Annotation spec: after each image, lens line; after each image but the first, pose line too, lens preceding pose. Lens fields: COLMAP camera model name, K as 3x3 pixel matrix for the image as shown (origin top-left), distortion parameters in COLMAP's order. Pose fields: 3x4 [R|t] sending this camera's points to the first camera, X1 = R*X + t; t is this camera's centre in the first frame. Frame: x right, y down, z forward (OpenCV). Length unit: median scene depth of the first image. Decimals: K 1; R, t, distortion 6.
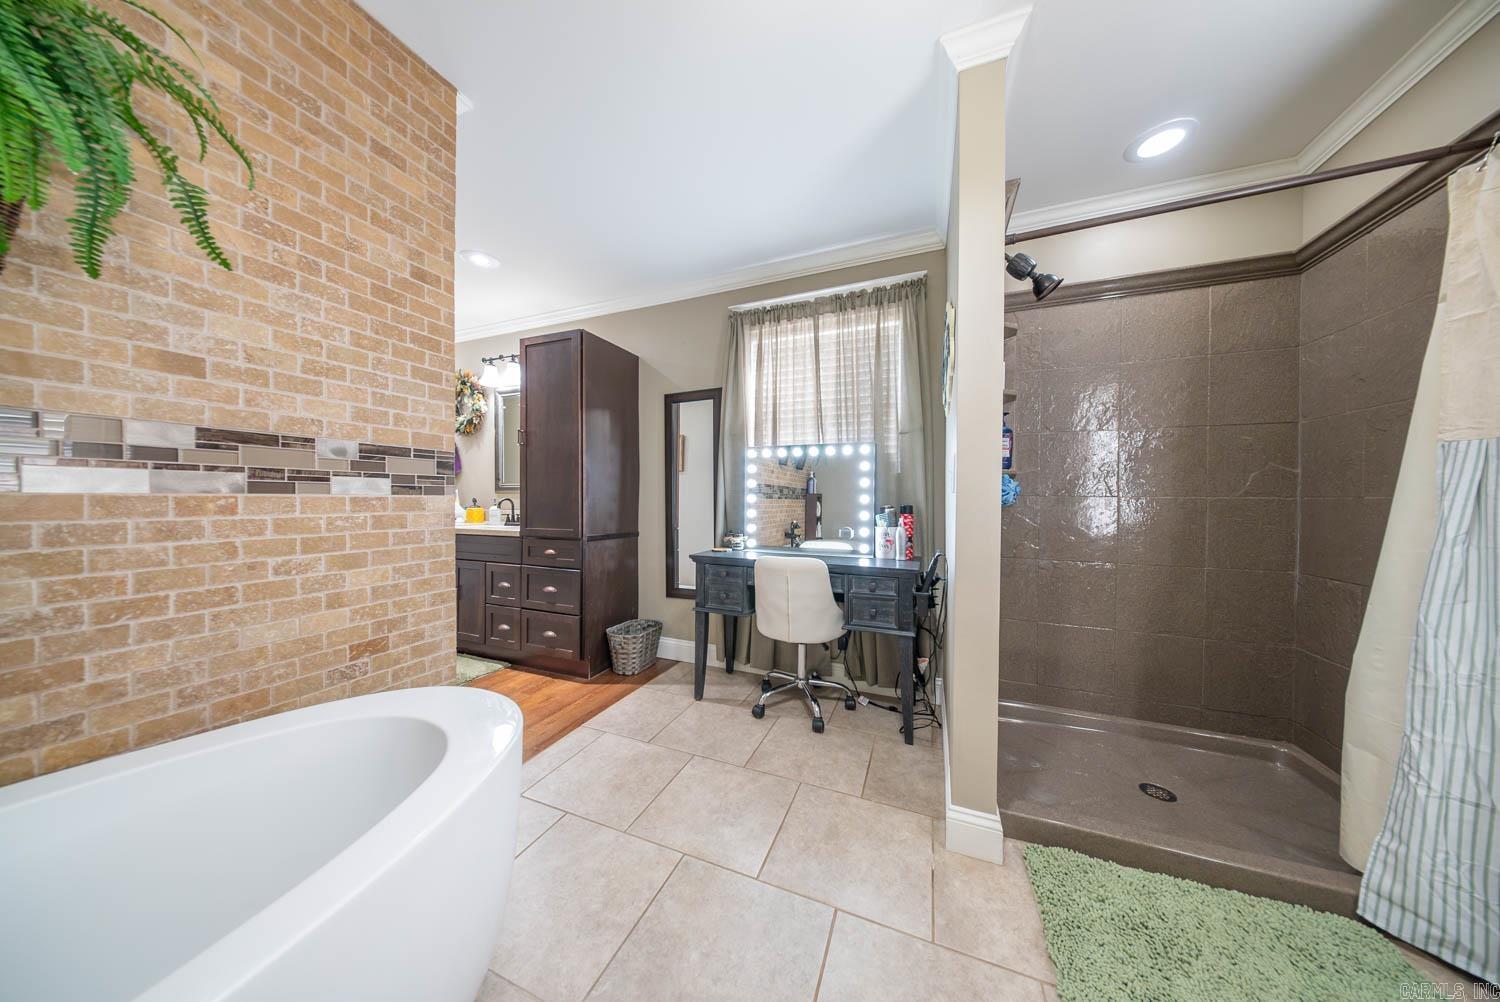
lens RADIAL K [[443.6, 0, 747.0], [0, 443.6, 506.5], [0, 0, 1]] dist [0.001259, -0.001046]
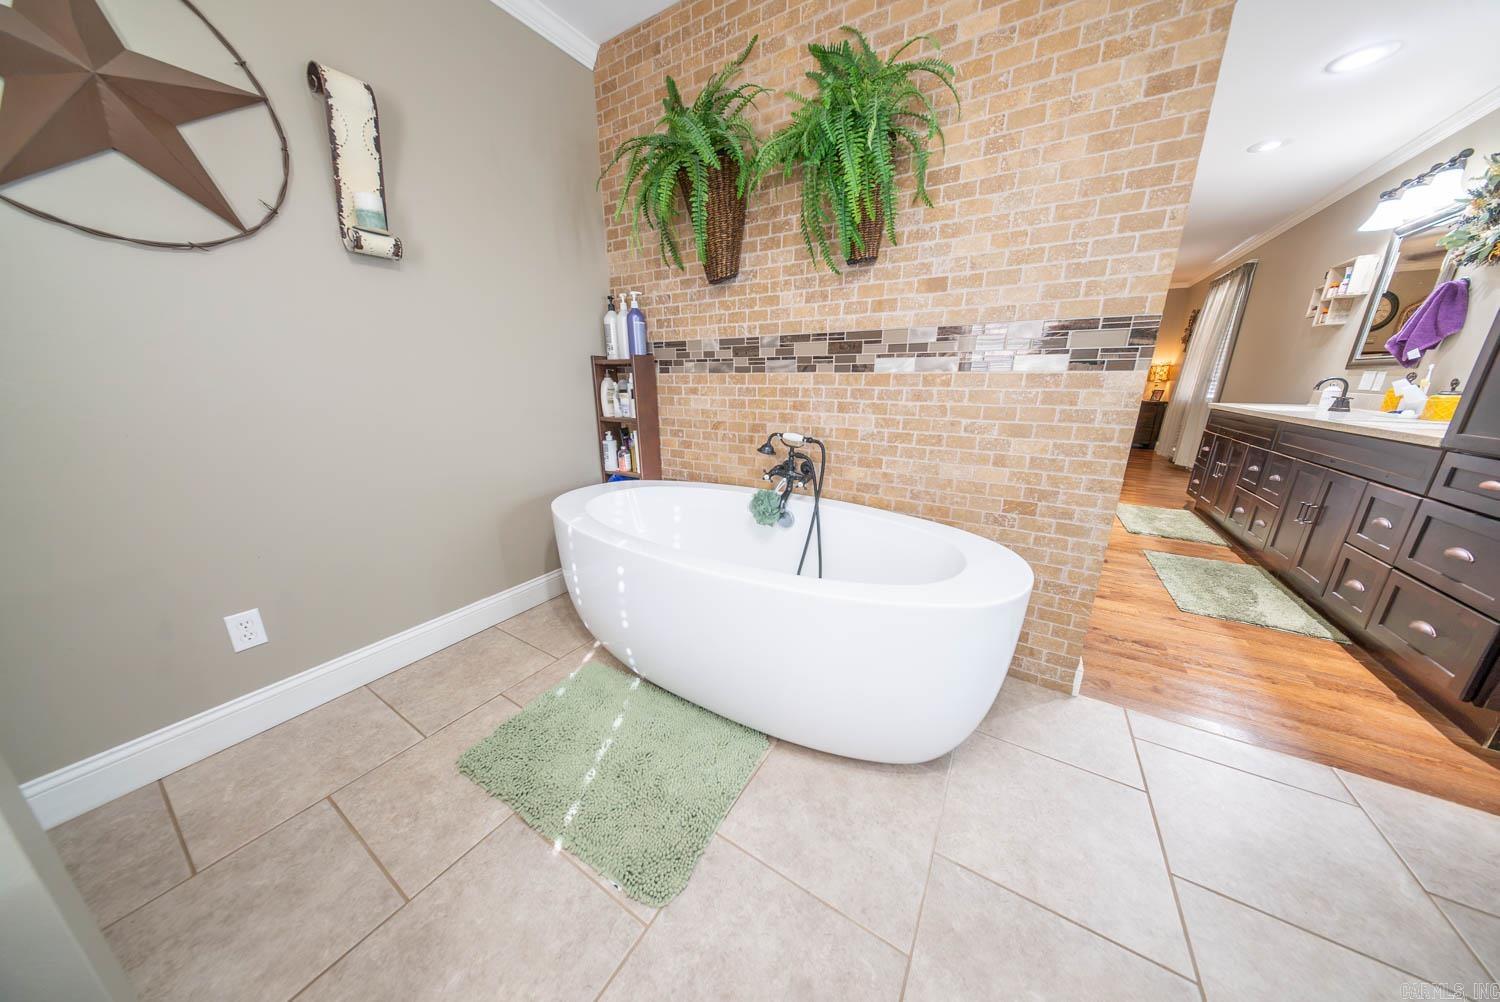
lens RADIAL K [[443.6, 0, 748.4], [0, 443.6, 502.9], [0, 0, 1]] dist [0.001259, -0.001046]
pose [[-0.154970, 0.264443, -0.951869, 0.354446], [-0.020552, 0.962437, 0.270725, 0.004408], [0.987705, 0.061517, -0.143714, 0.443695]]
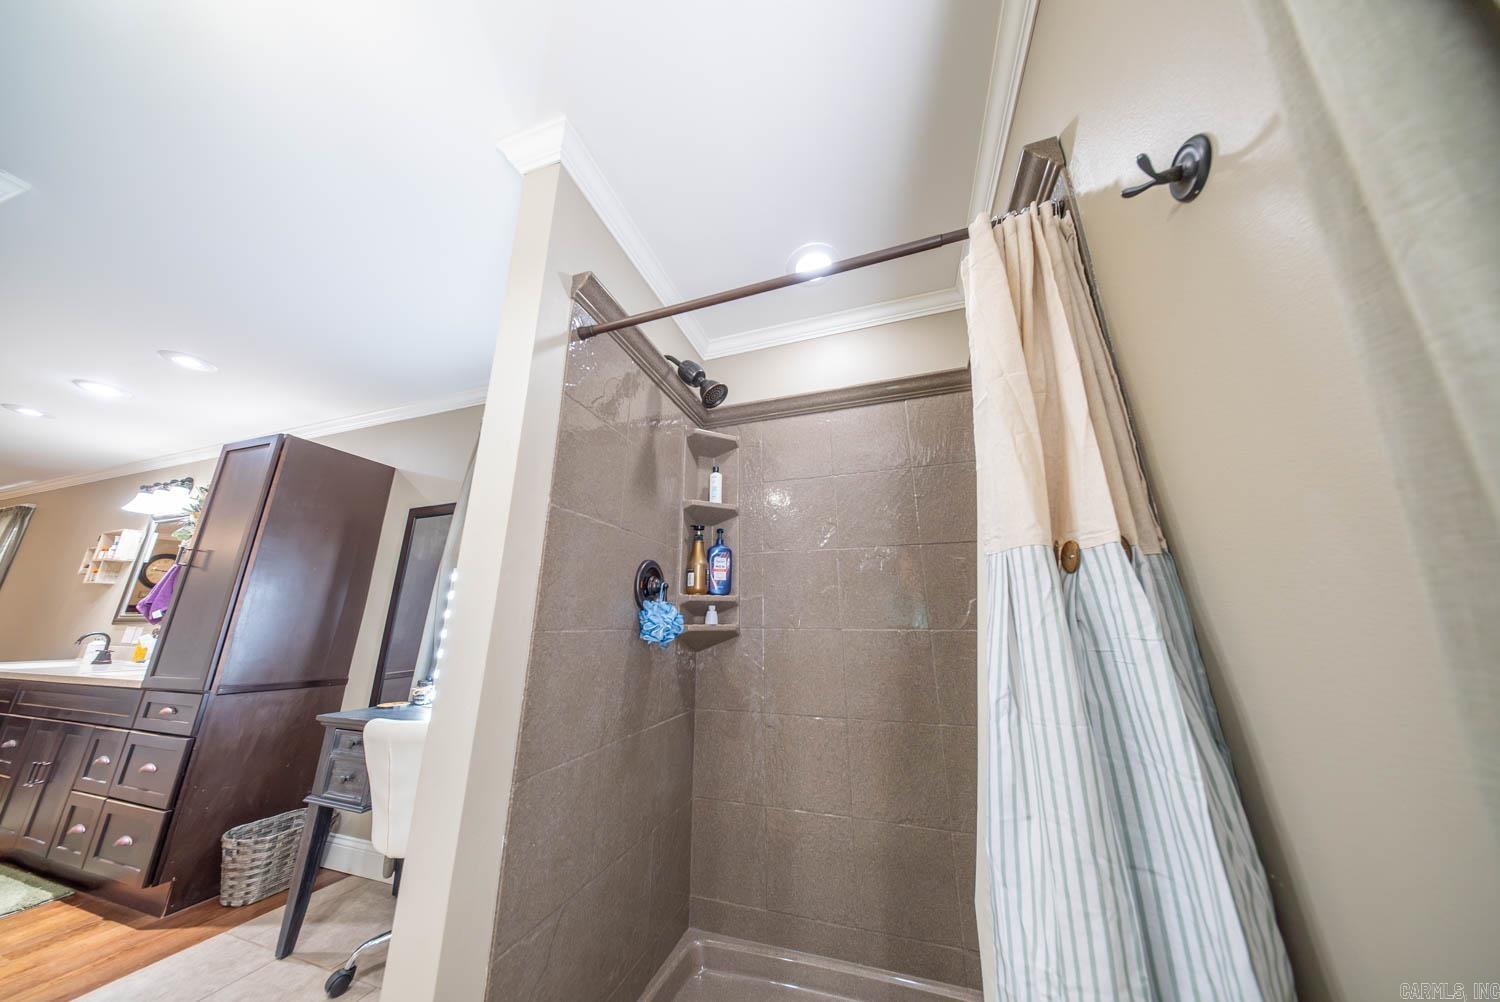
lens RADIAL K [[443.6, 0, 747.8], [0, 443.6, 503.1], [0, 0, 1]] dist [0.001259, -0.001046]
pose [[0.996919, 0.015094, 0.076974, 0.896305], [0.007540, 0.958330, -0.285564, -0.019460], [-0.078076, 0.285265, 0.955263, 0.246518]]
